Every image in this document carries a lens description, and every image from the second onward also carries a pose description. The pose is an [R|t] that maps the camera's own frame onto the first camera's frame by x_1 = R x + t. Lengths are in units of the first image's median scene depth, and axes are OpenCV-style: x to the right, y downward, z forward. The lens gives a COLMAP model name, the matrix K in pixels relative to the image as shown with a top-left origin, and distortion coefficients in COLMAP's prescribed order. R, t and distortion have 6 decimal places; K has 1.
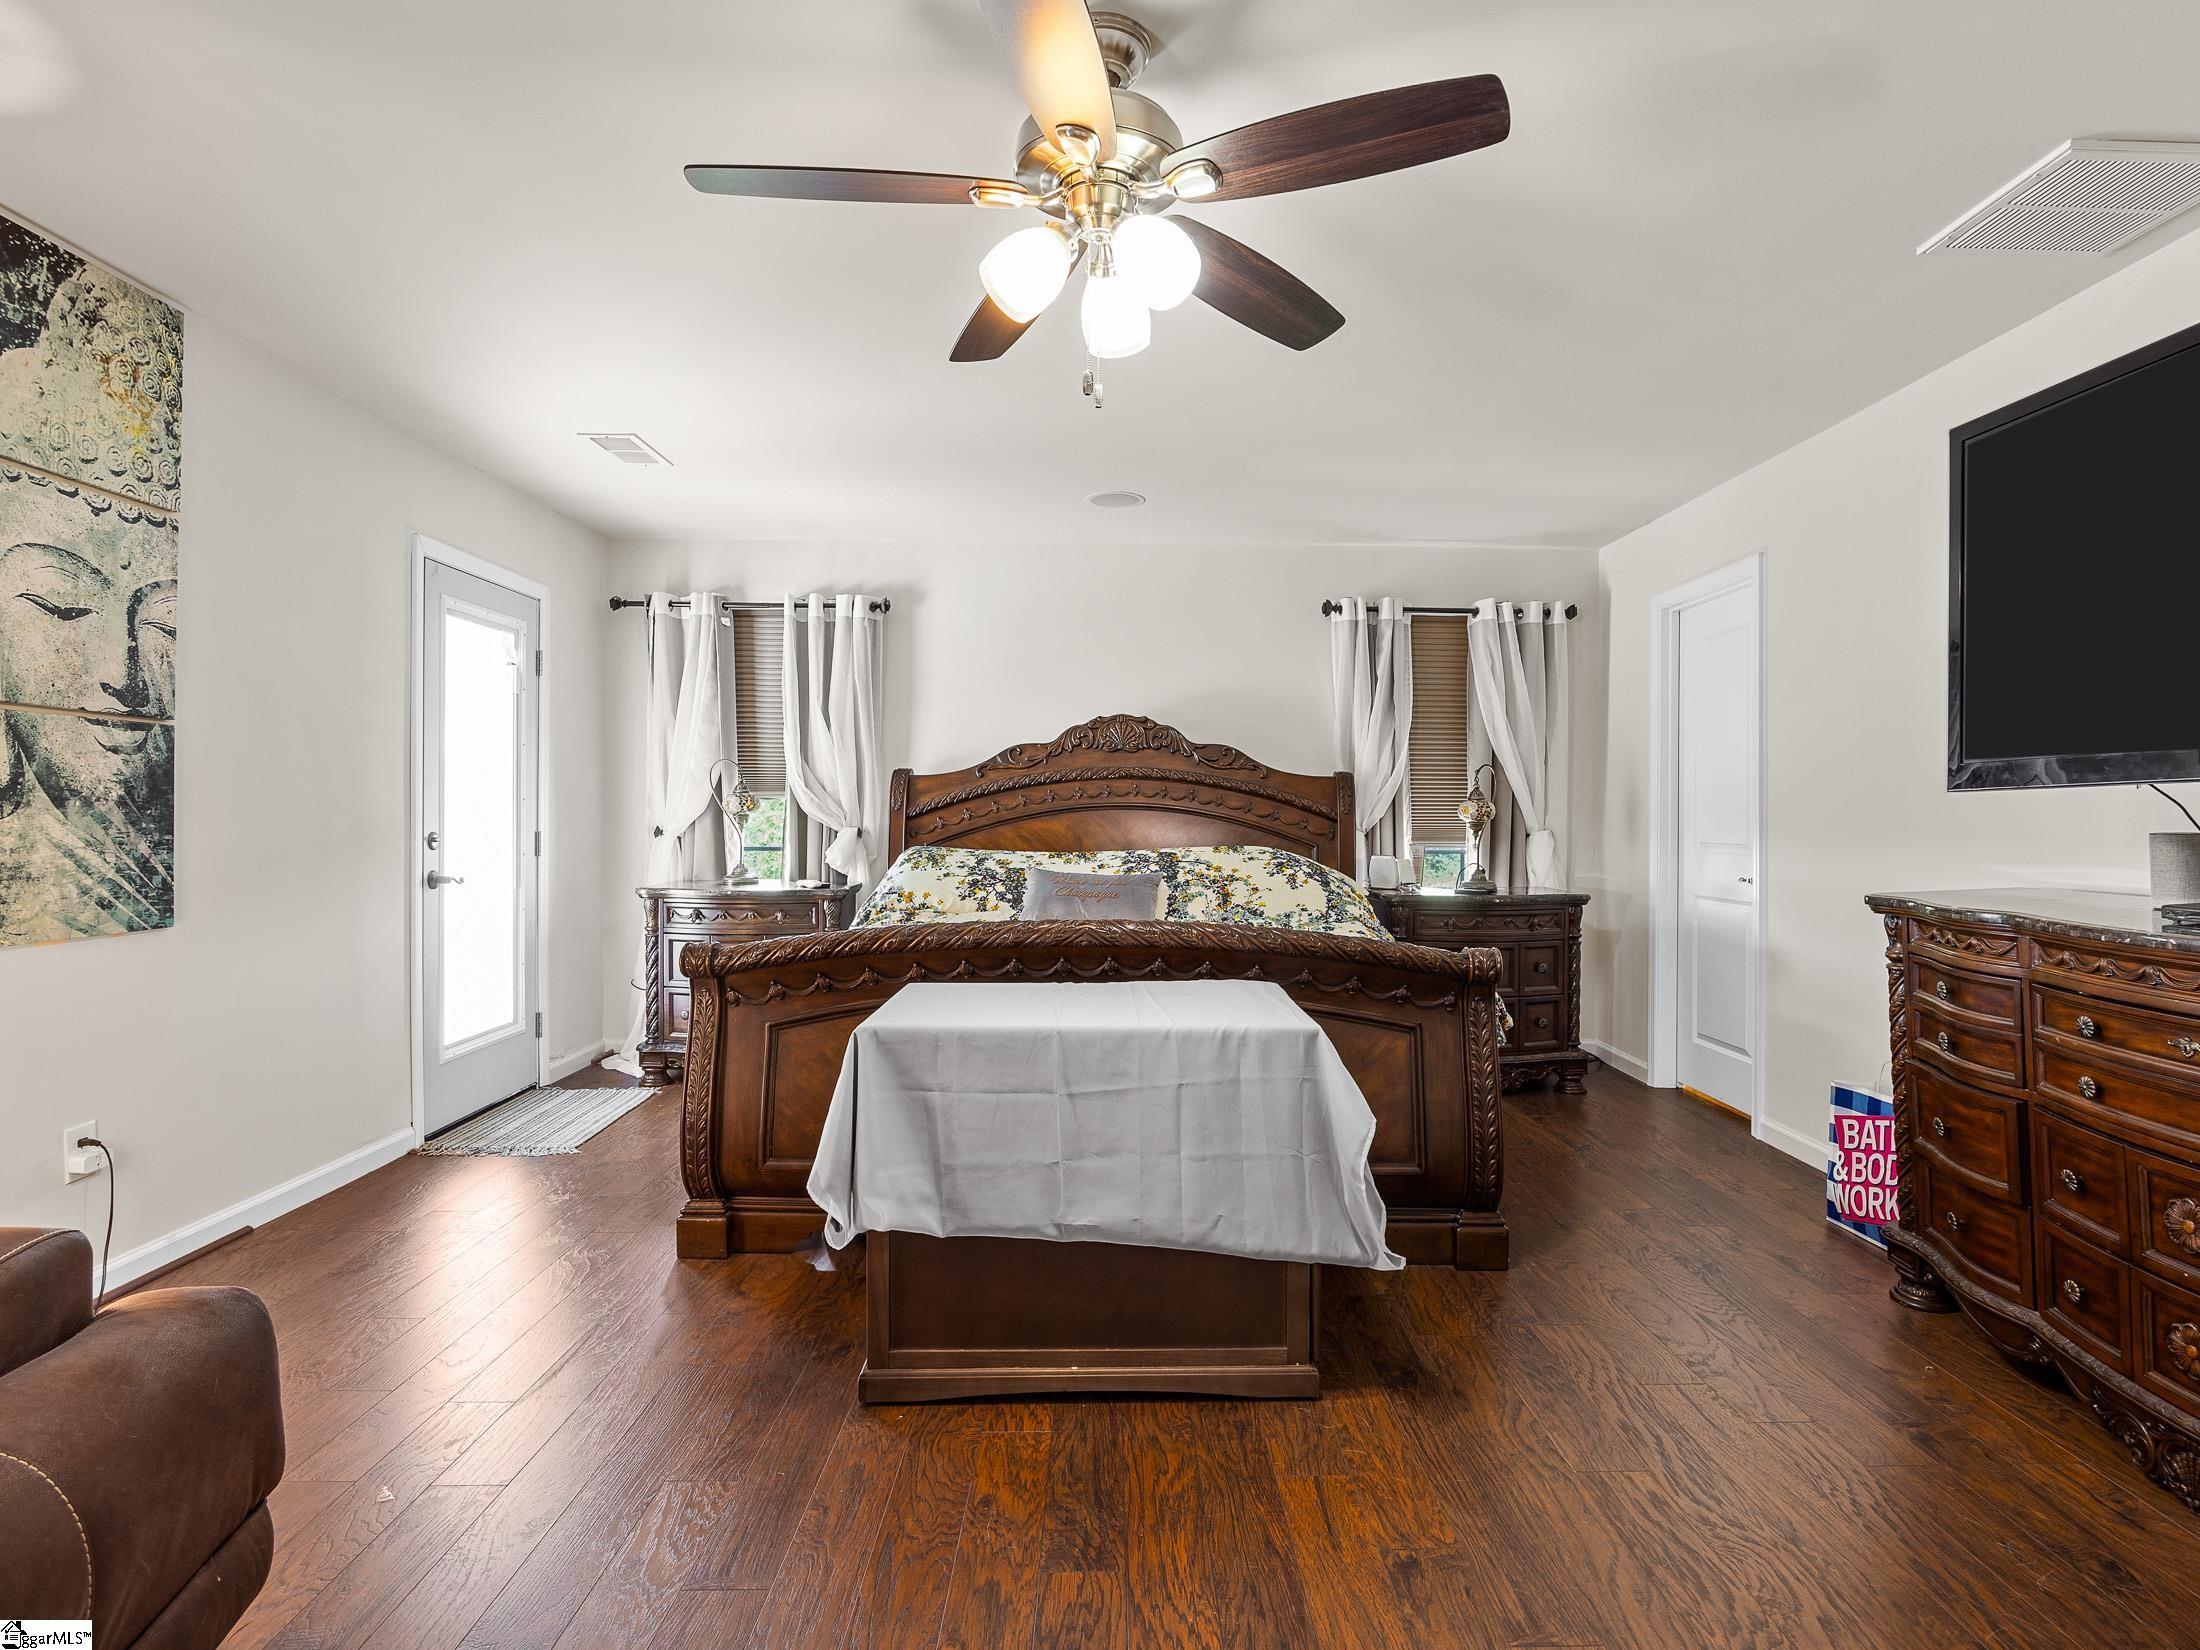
lens RADIAL K [[1080.3, 0, 1100.0], [0, 1080.3, 825.0], [0, 0, 1]] dist [-0.013605, 0.000776]
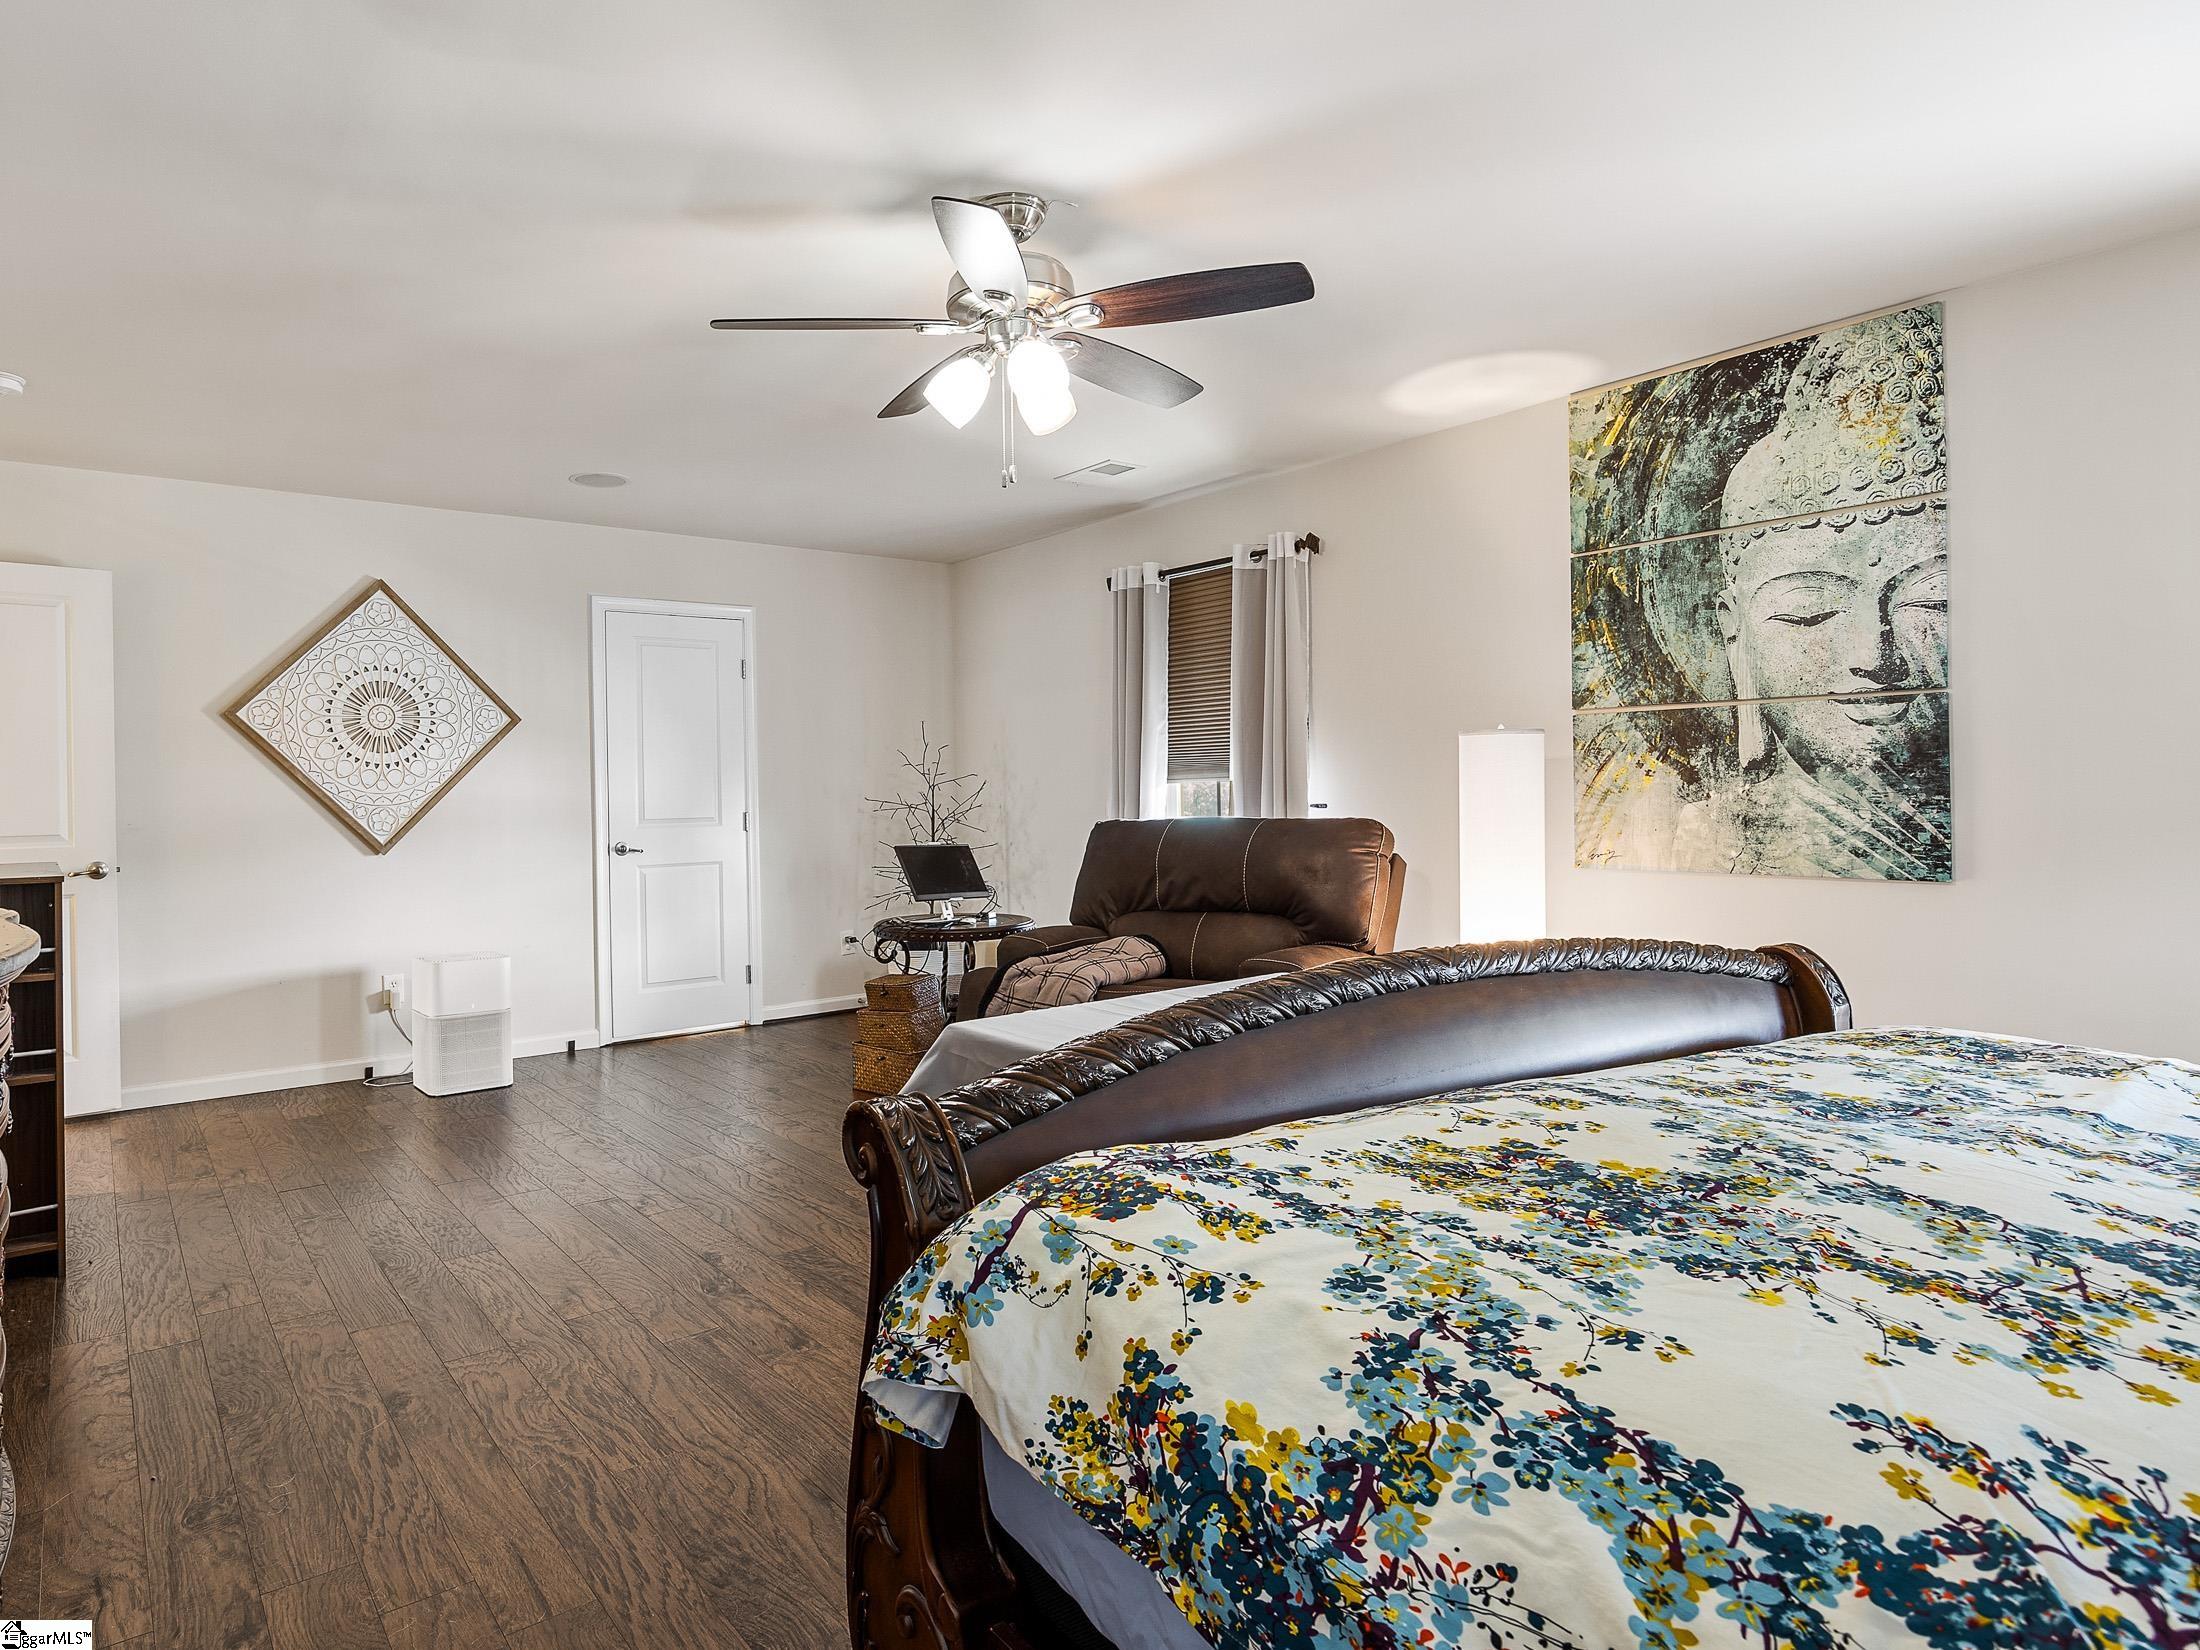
lens RADIAL K [[1294.8, 0, 1096.6], [0, 1294.8, 786.9], [0, 0, 1]] dist [-0.016530, 0.000086]
pose [[-0.743407, 0.007727, -0.668794, 0.615283], [0.009509, 0.999954, 0.000983, -0.008545], [0.668771, -0.005629, -0.743447, 1.391151]]
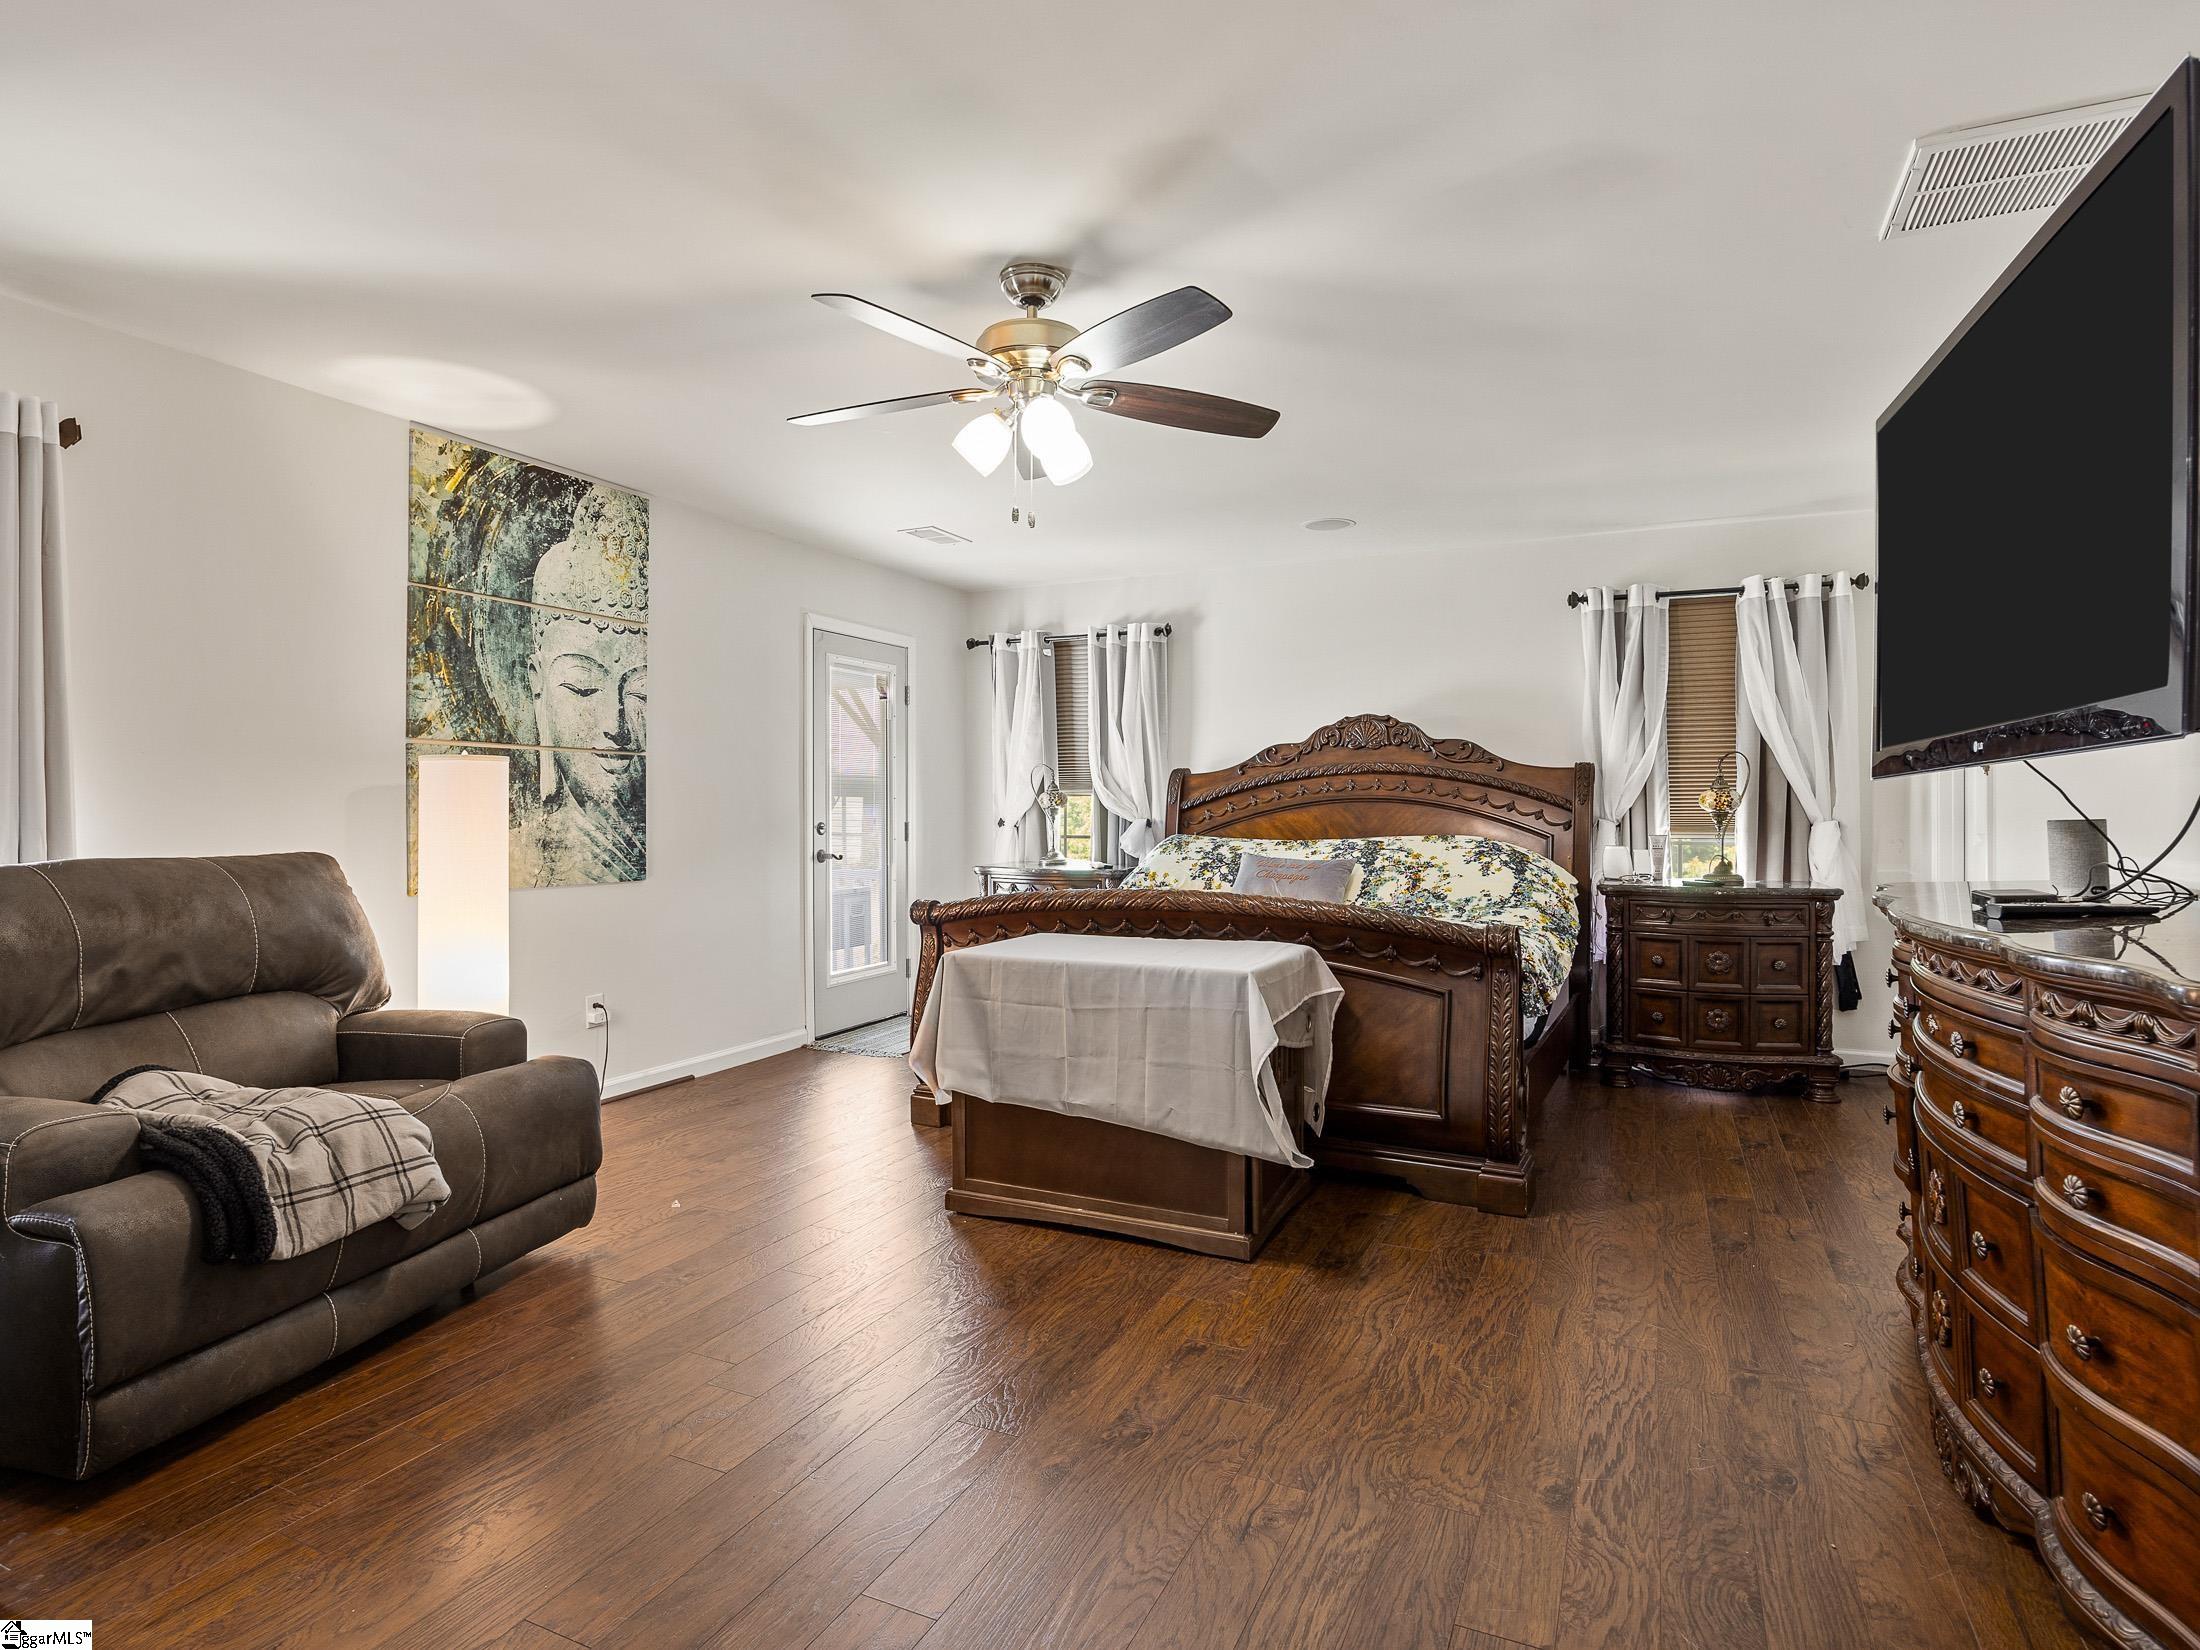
lens RADIAL K [[1059.0, 0, 1077.5], [0, 1059.0, 820.9], [0, 0, 1]] dist [-0.019721, 0.000208]
pose [[0.903225, -0.001134, -0.429166, 0.410081], [0.002061, 0.999996, 0.001696, 0.004393], [0.429163, -0.002417, 0.903224, -0.161640]]
